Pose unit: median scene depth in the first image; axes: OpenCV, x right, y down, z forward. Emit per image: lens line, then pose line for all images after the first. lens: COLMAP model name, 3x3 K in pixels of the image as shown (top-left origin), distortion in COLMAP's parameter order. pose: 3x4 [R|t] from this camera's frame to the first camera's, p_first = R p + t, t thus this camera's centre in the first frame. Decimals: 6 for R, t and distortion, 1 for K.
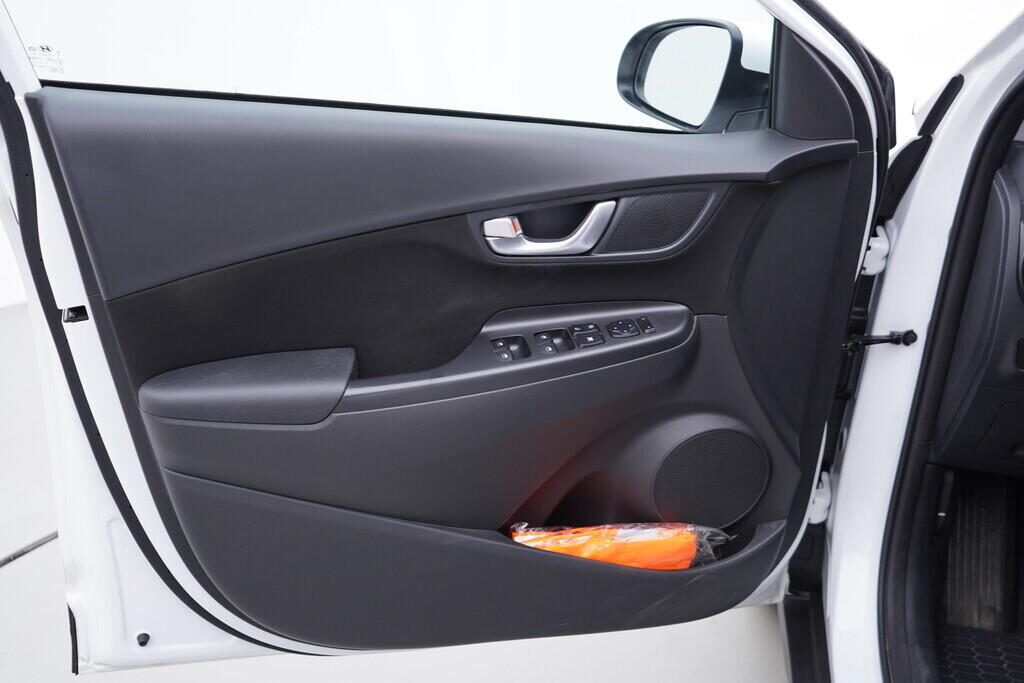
lens RADIAL K [[1063.3, 0, 512.2], [0, 1063.3, 345.9], [0, 0, 1]] dist [-0.020522, 0.000000]
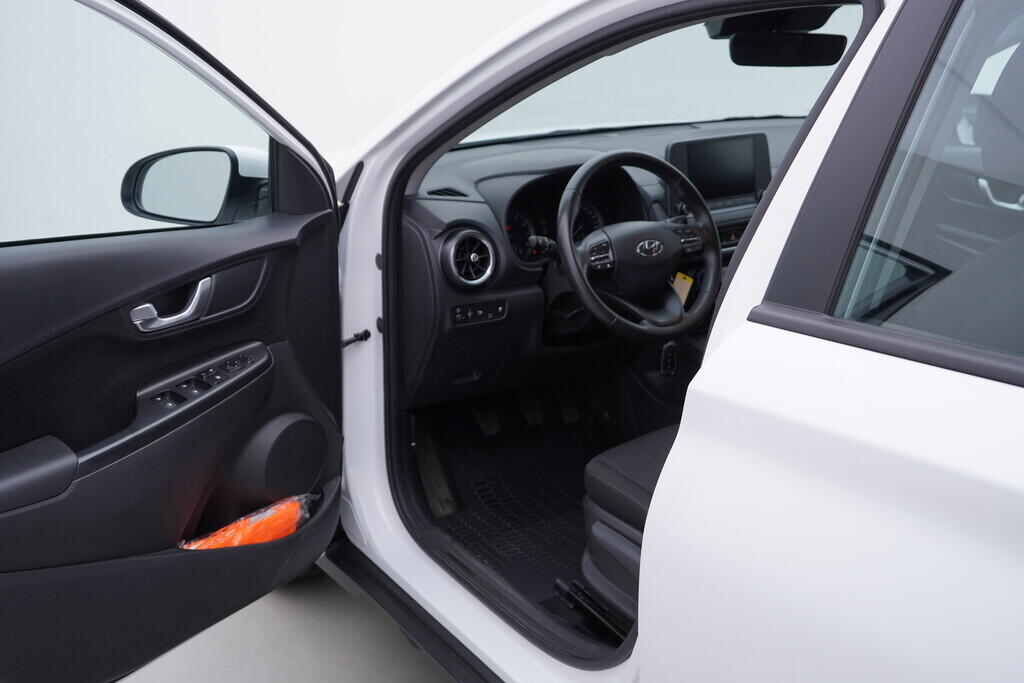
lens RADIAL K [[1063.3, 0, 511.6], [0, 1063.3, 339.7], [0, 0, 1]] dist [-0.020522, 0.000000]
pose [[0.689914, -0.235610, 0.684475, -0.579513], [0.304385, 0.952317, 0.021003, 0.033195], [-0.656786, 0.193854, 0.728734, -0.258118]]
